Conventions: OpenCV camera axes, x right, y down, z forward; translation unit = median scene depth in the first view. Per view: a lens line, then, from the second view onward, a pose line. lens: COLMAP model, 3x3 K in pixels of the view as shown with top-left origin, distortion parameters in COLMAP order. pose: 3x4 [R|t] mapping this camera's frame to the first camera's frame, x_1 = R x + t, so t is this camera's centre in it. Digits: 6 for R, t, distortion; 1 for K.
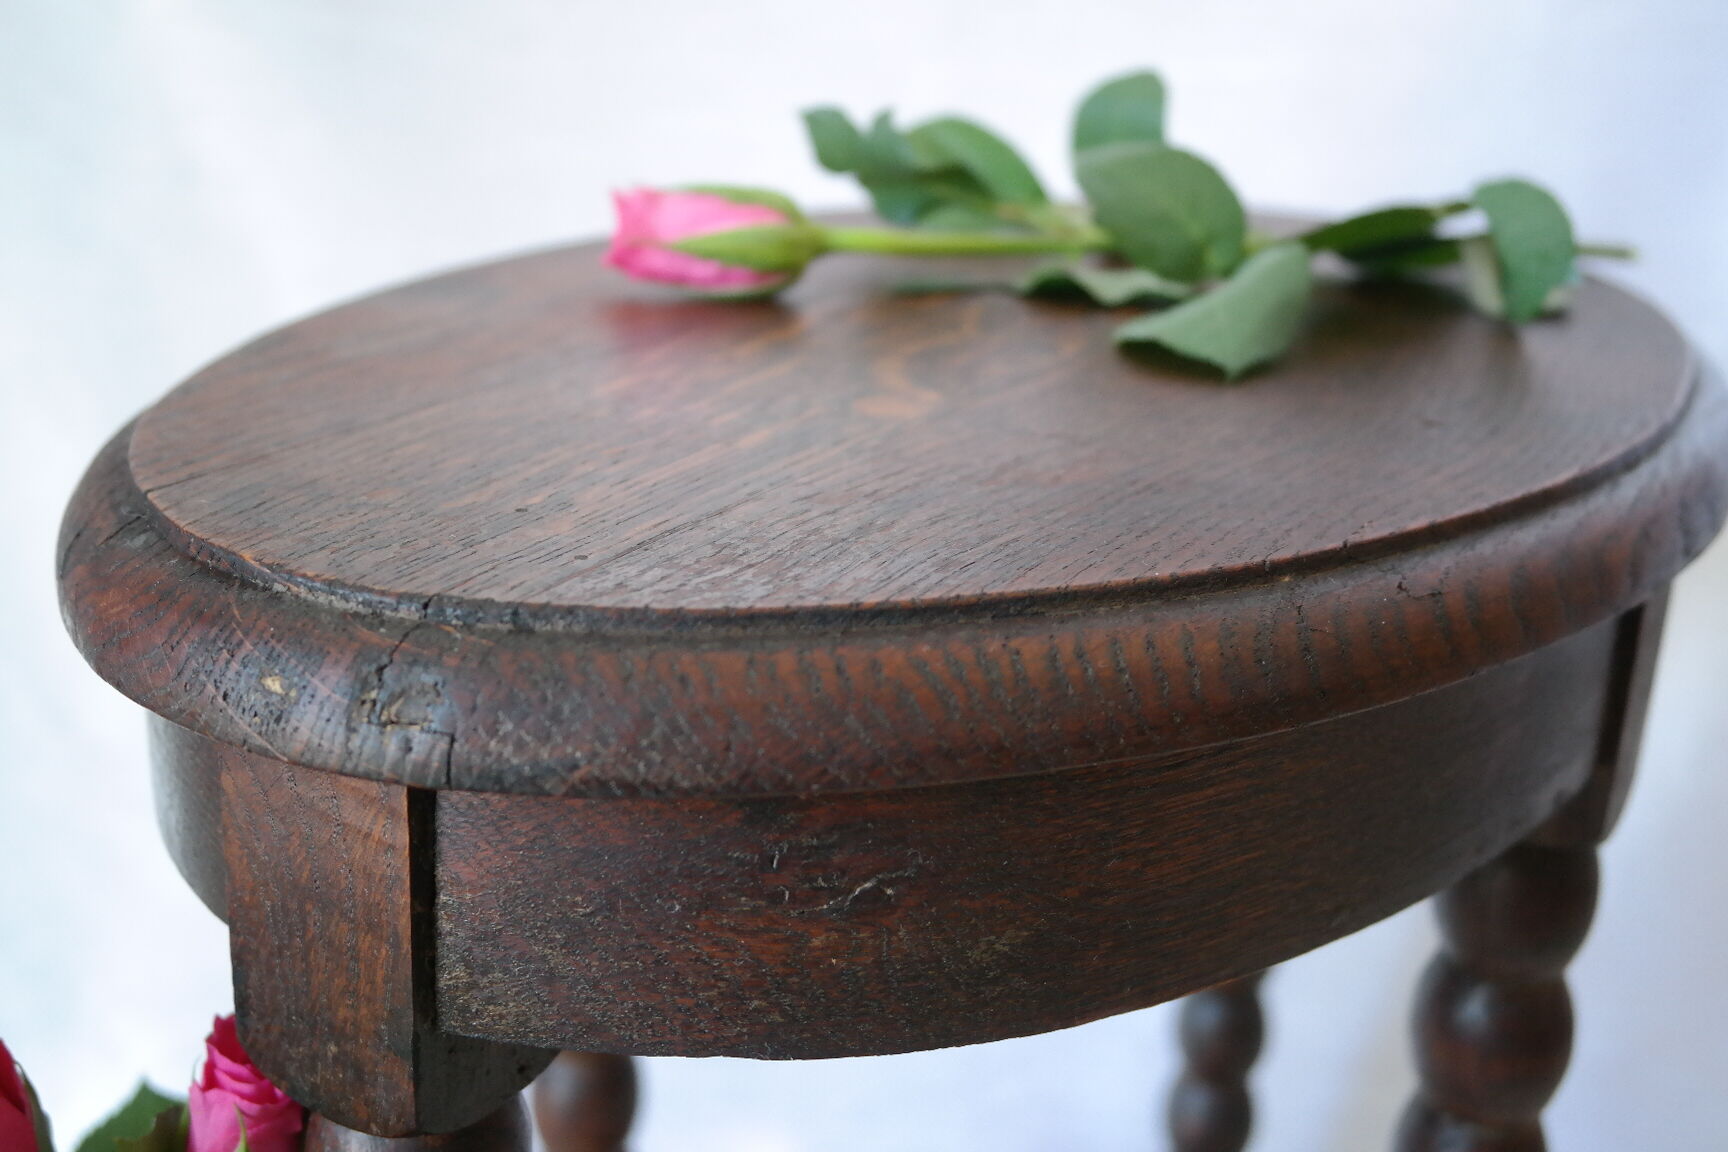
lens RADIAL K [[2014.7, 0, 823.6], [0, 2014.7, 575.6], [0, 0, 1]] dist [-0.013556, 0.018094]
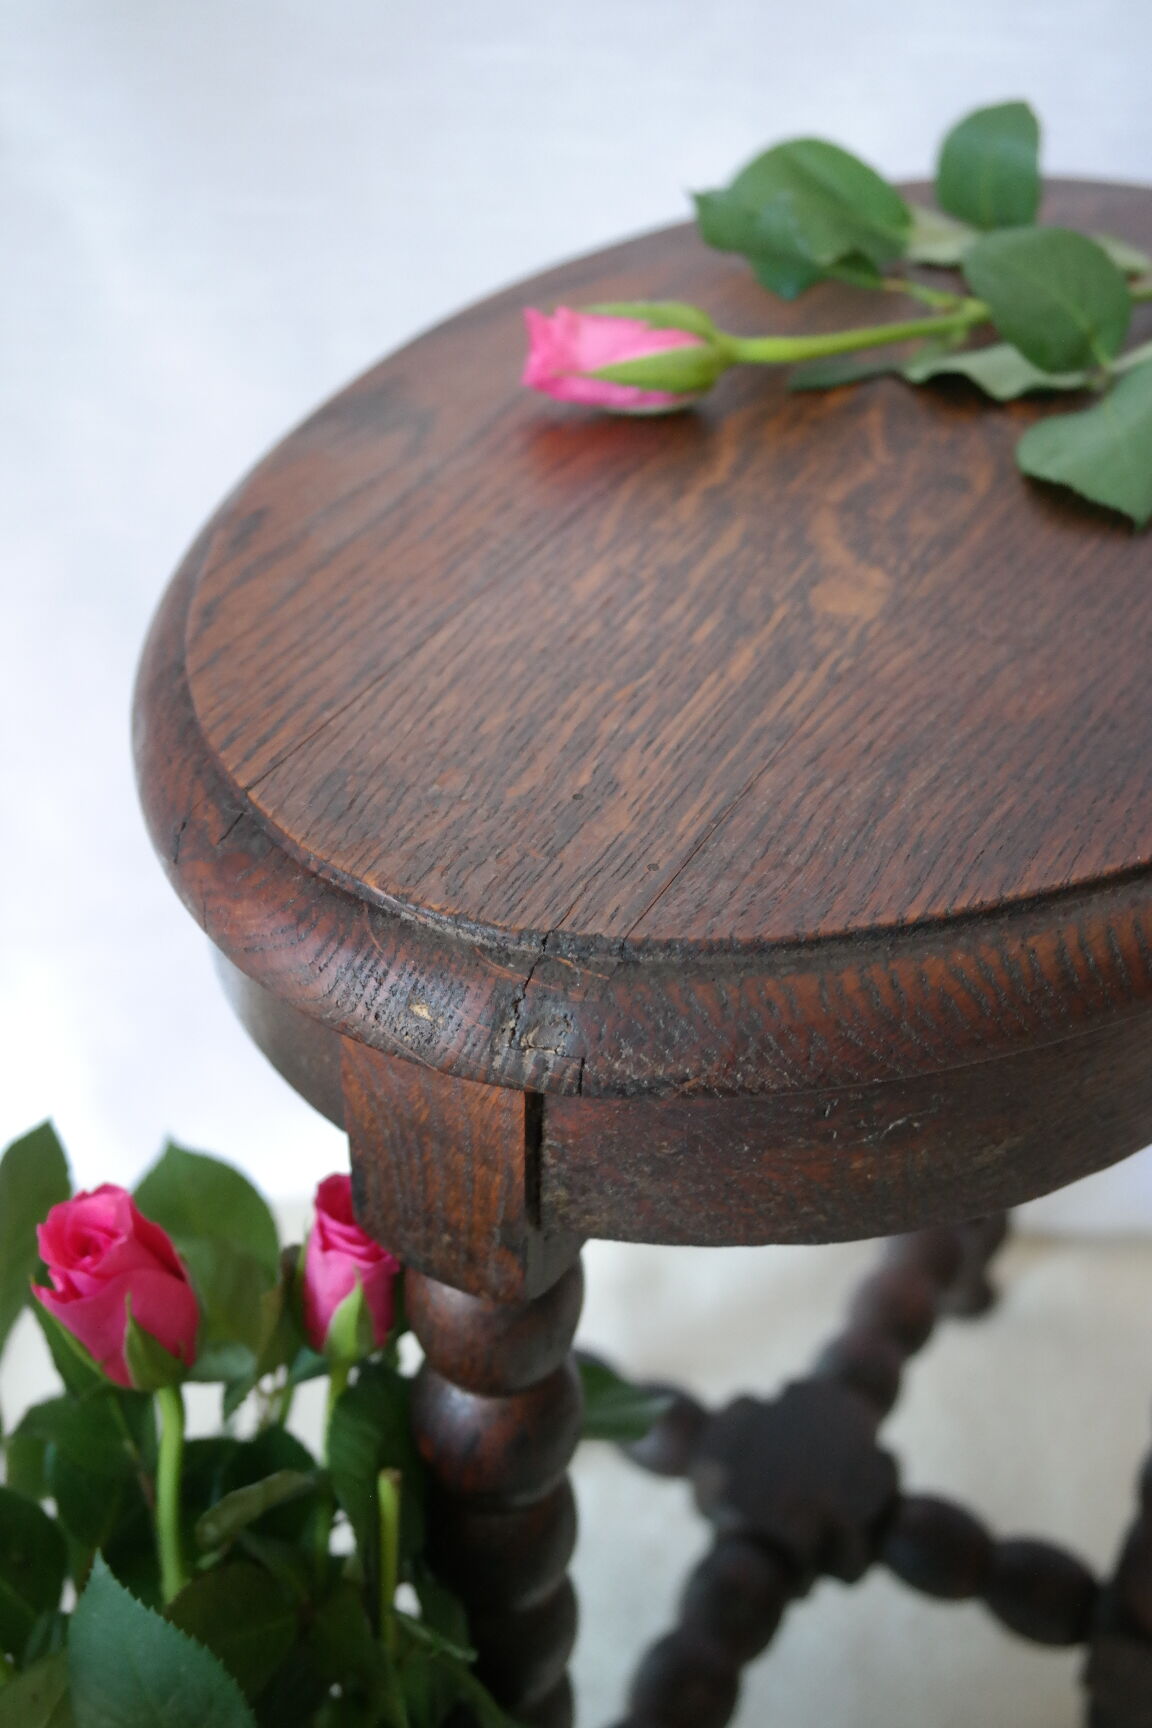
lens RADIAL K [[2014.7, 0, 576.0], [0, 2014.7, 864.0], [0, 0, 1]] dist [-0.013556, 0.018094]
pose [[0.998737, -0.044593, 0.023167, -0.198833], [0.036260, 0.958687, 0.282142, -0.355005], [-0.034792, -0.280946, 0.959093, -0.127541]]
